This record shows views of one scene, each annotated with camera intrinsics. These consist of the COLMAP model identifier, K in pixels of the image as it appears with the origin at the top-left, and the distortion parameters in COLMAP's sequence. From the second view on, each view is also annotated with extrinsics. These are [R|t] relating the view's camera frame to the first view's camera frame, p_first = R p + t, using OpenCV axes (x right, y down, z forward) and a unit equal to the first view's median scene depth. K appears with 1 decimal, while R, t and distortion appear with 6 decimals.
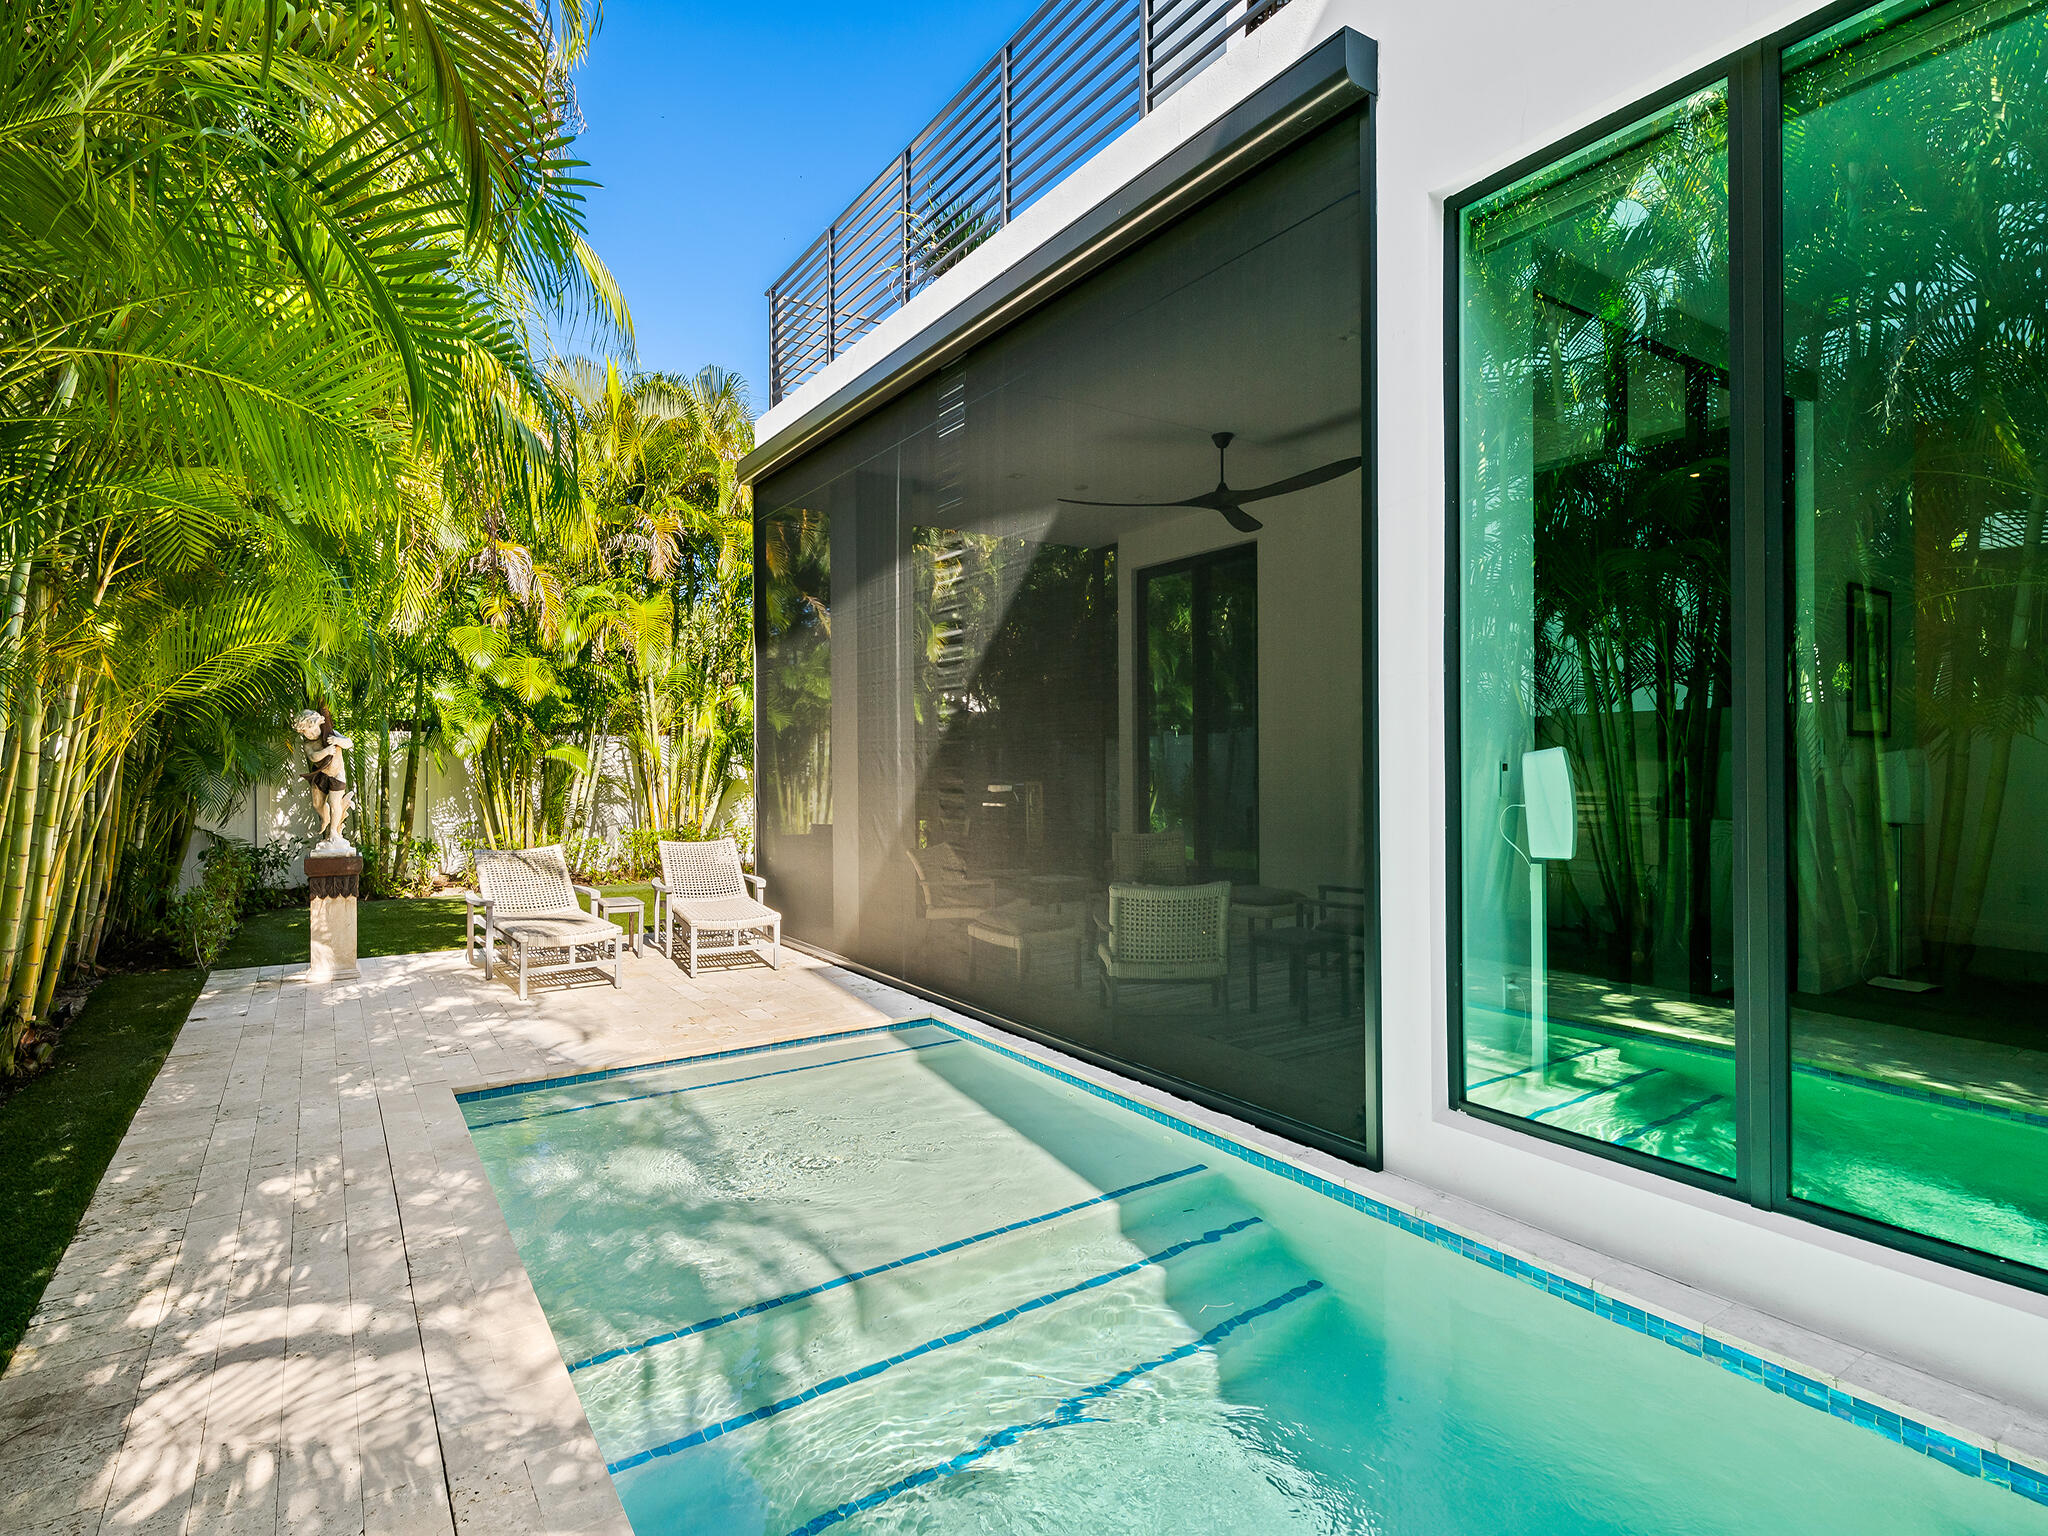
lens RADIAL K [[1051.3, 0, 1025.3], [0, 1051.3, 762.5], [0, 0, 1]] dist [0.011123, -0.000449]
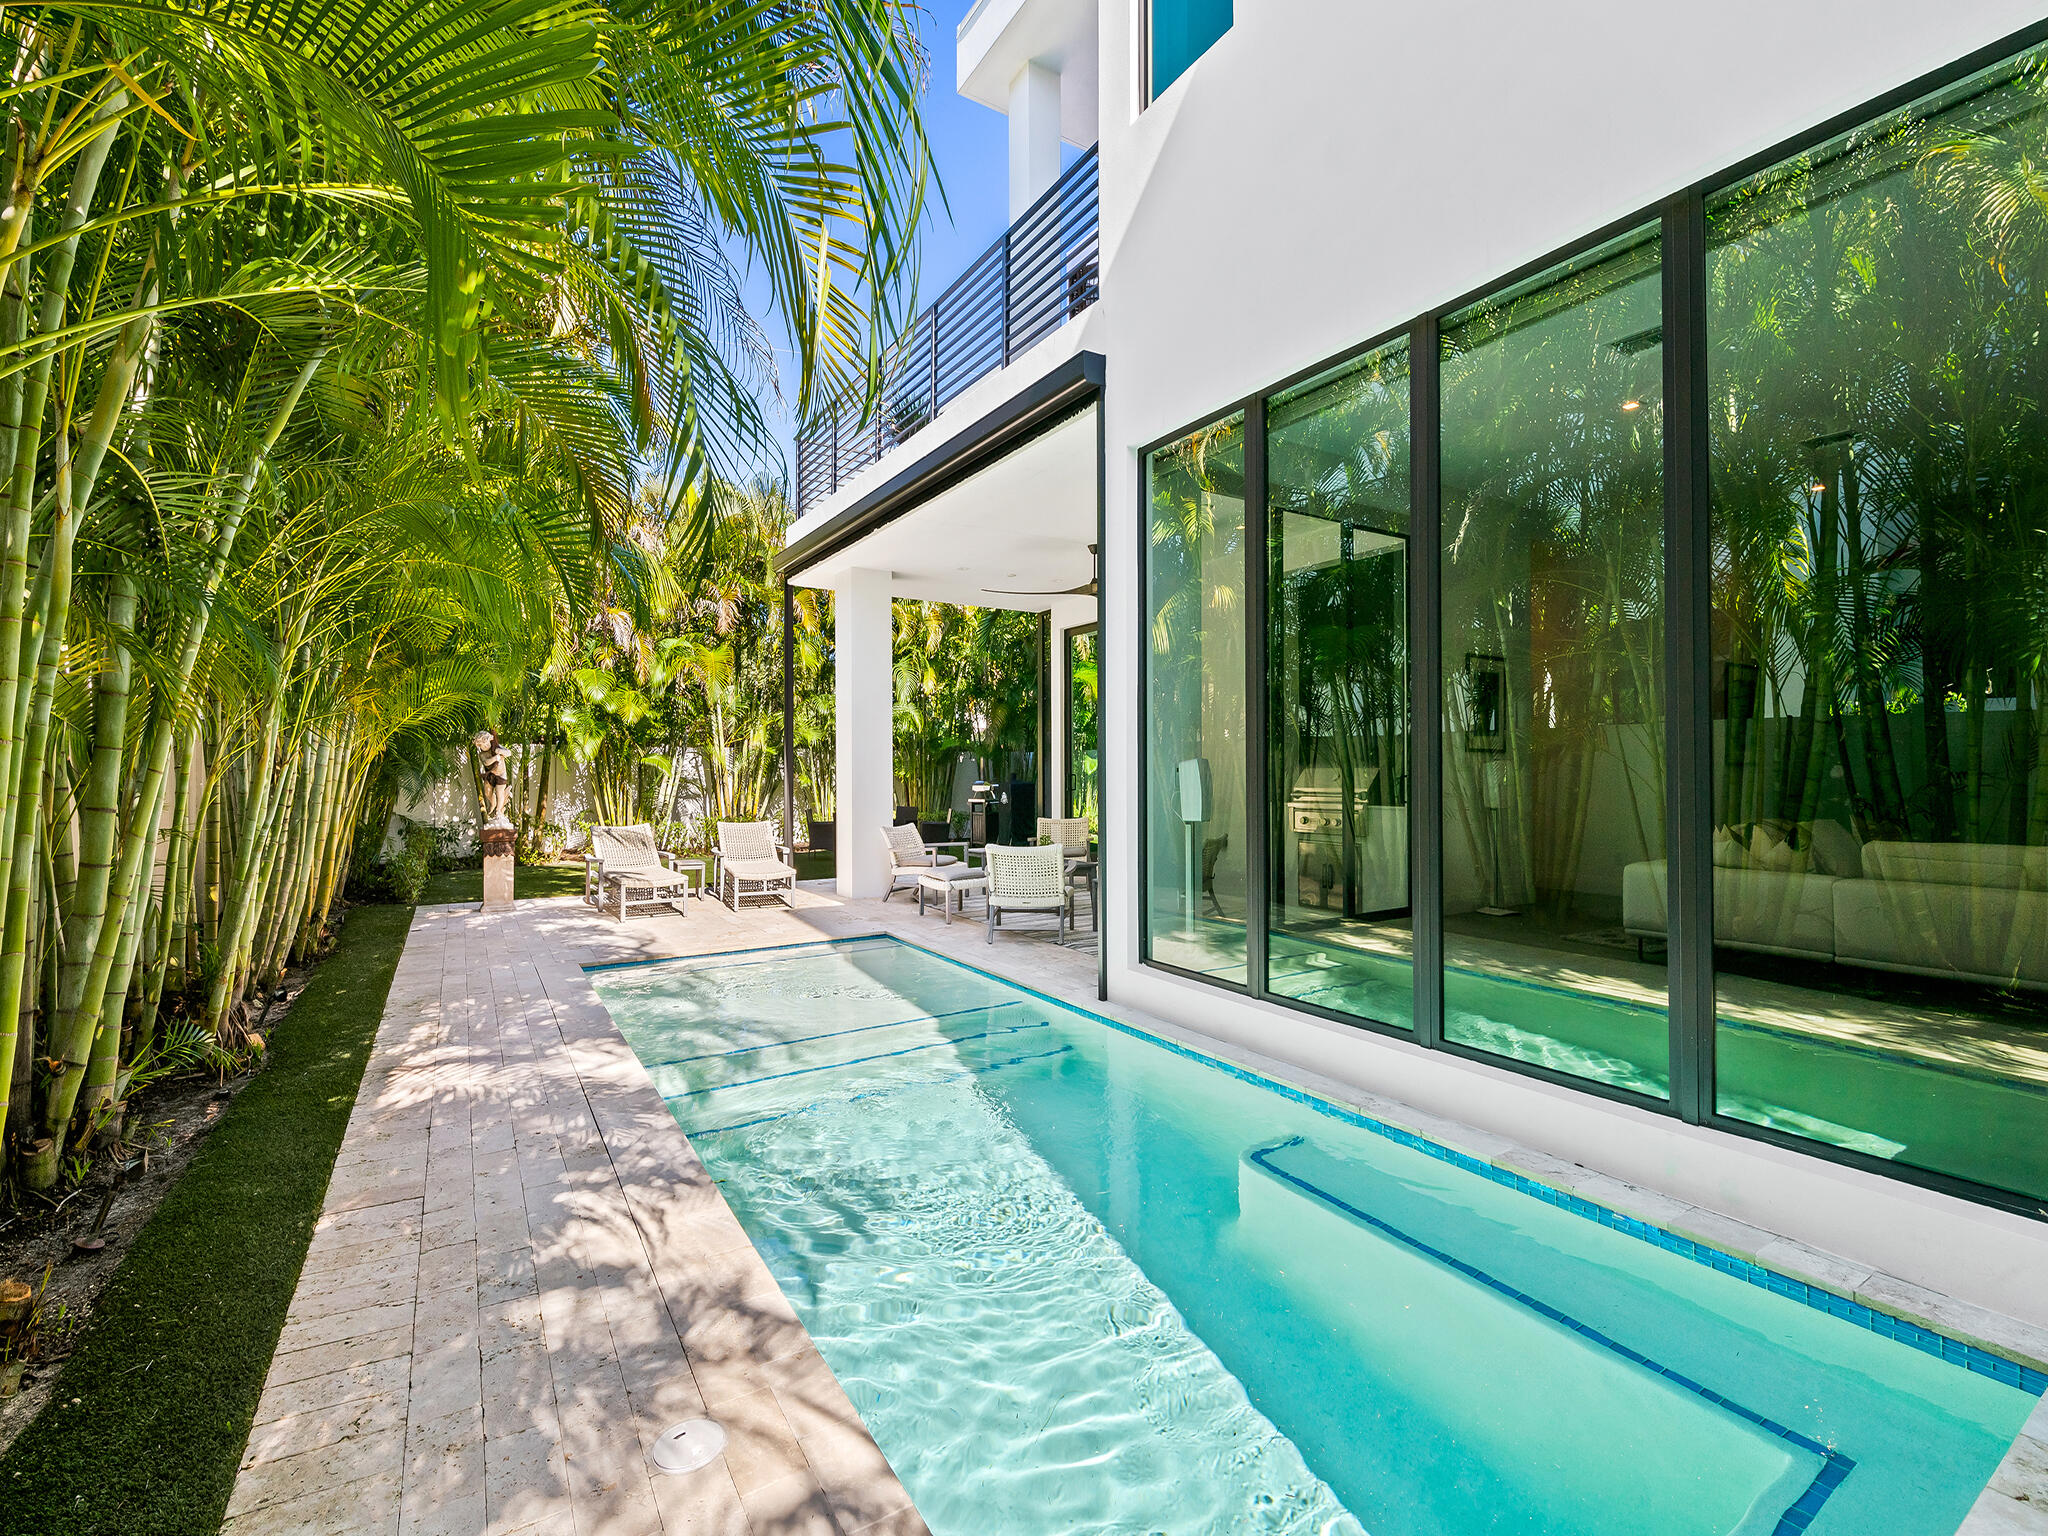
lens RADIAL K [[879.7, 0, 1024.0], [0, 879.7, 768.0], [0, 0, 1]] dist [0.001248, 0.000176]
pose [[0.999781, 0.003373, -0.020631, 0.098280], [-0.003422, 0.999991, -0.002352, 0.002558], [0.020622, 0.002422, 0.999784, -0.197292]]
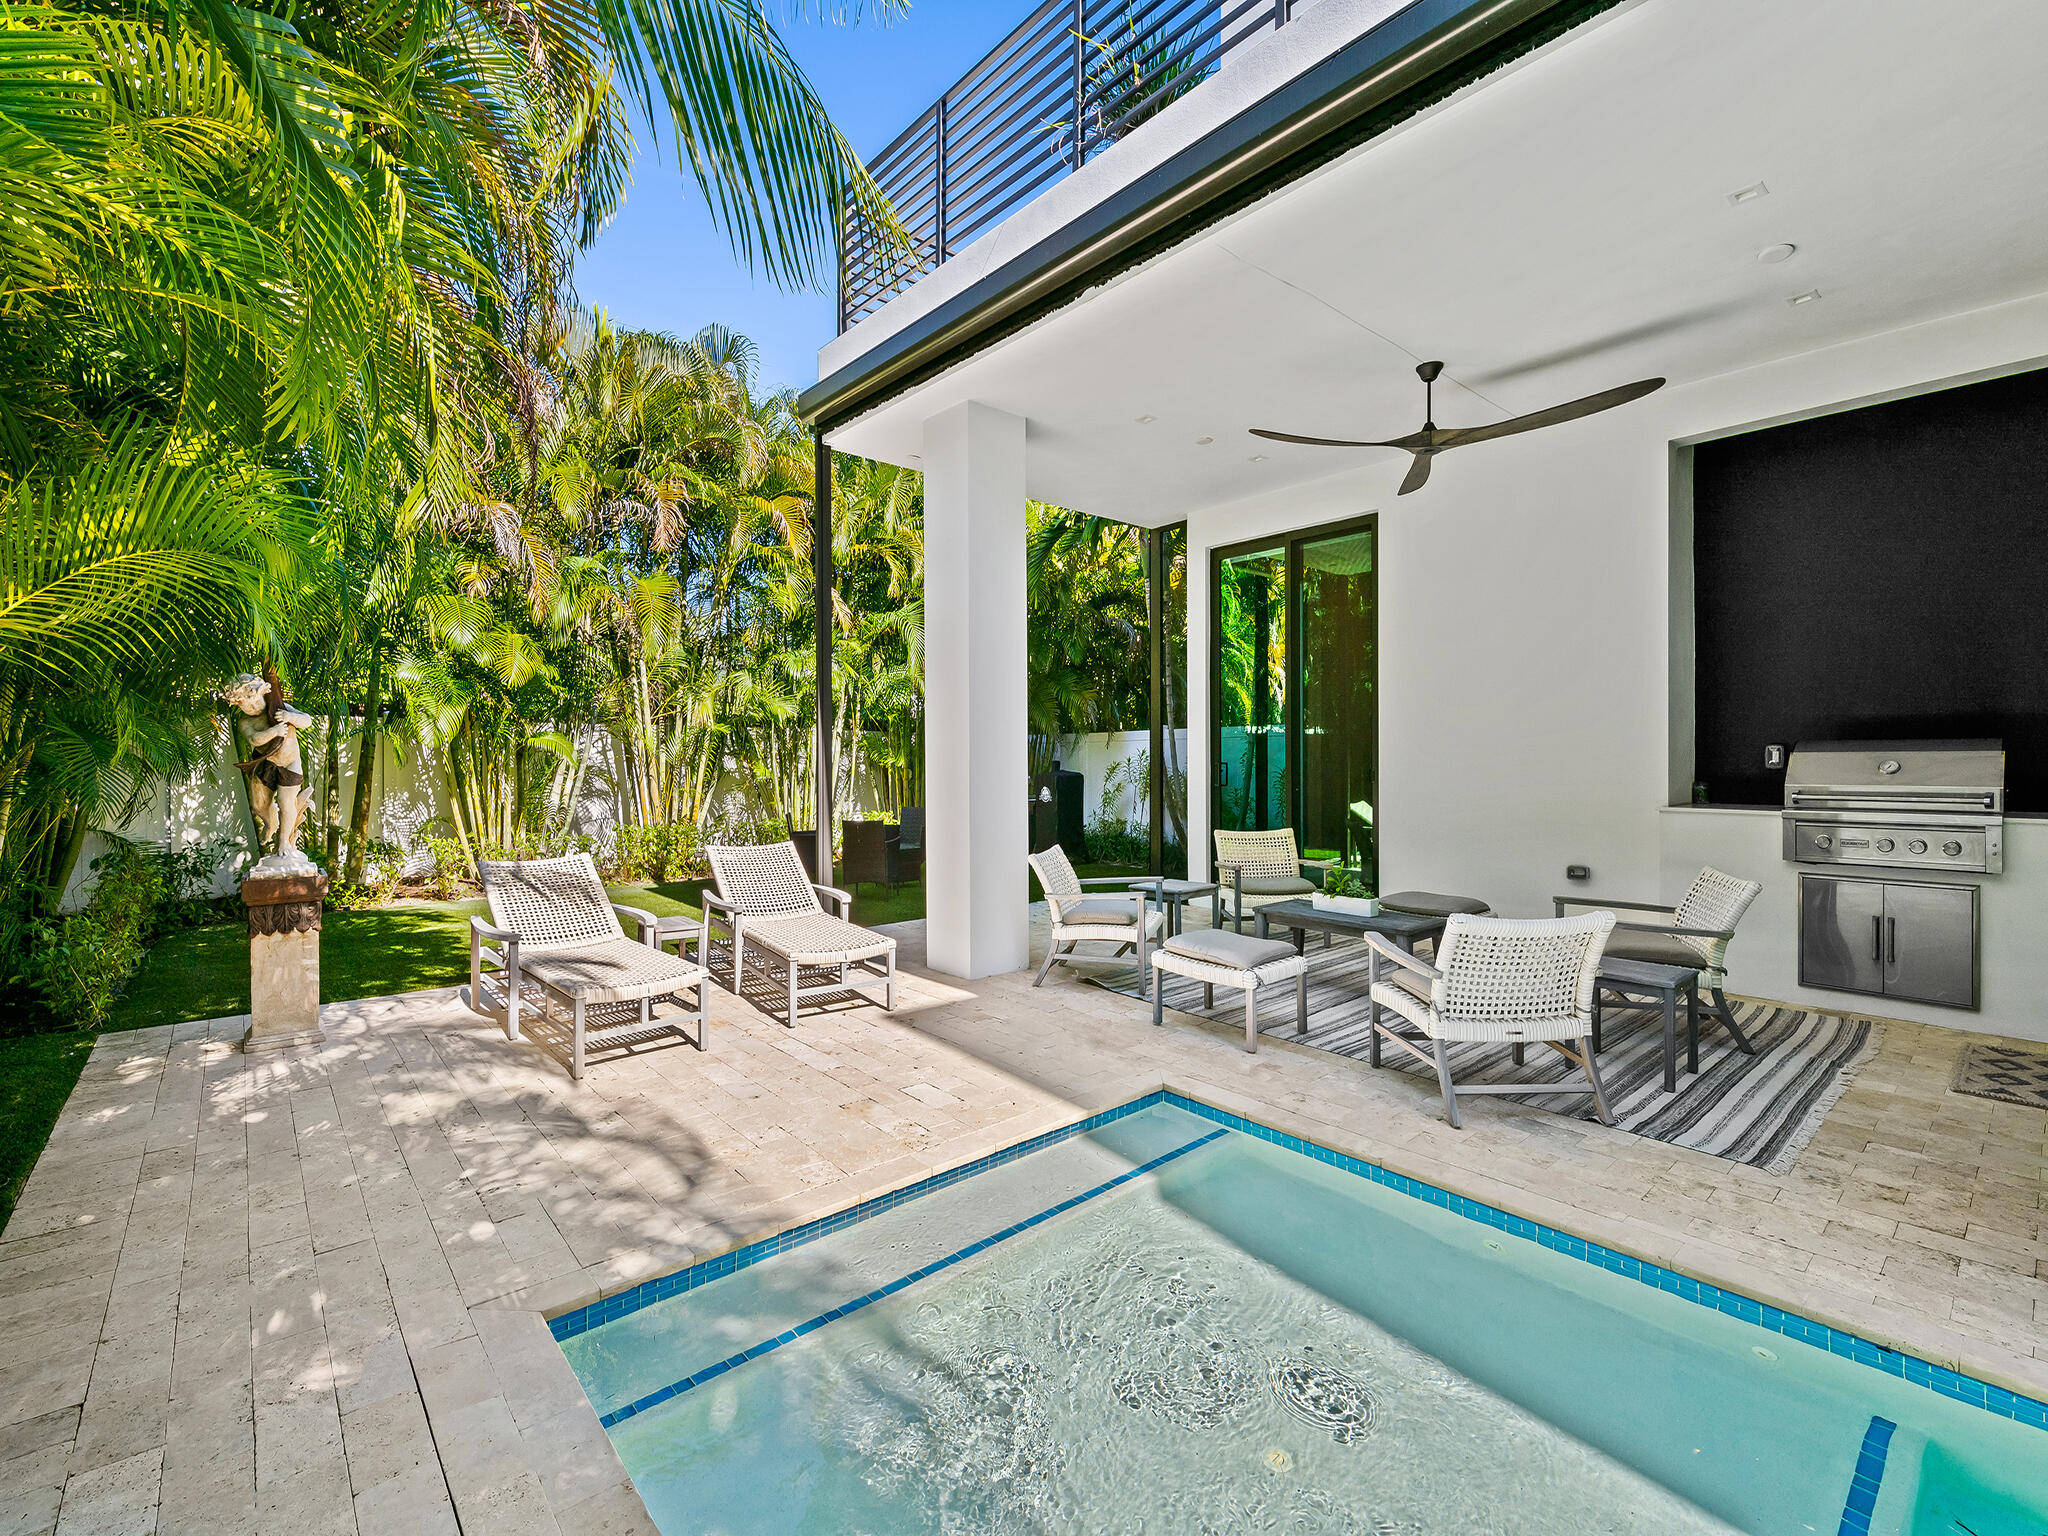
lens RADIAL K [[923.0, 0, 1043.0], [0, 923.0, 762.6], [0, 0, 1]] dist [0.007583, -0.000627]
pose [[0.992362, 0.002969, 0.123326, -0.181371], [-0.003574, 0.999983, 0.004686, 0.004904], [-0.123310, -0.005091, 0.992355, 0.254268]]
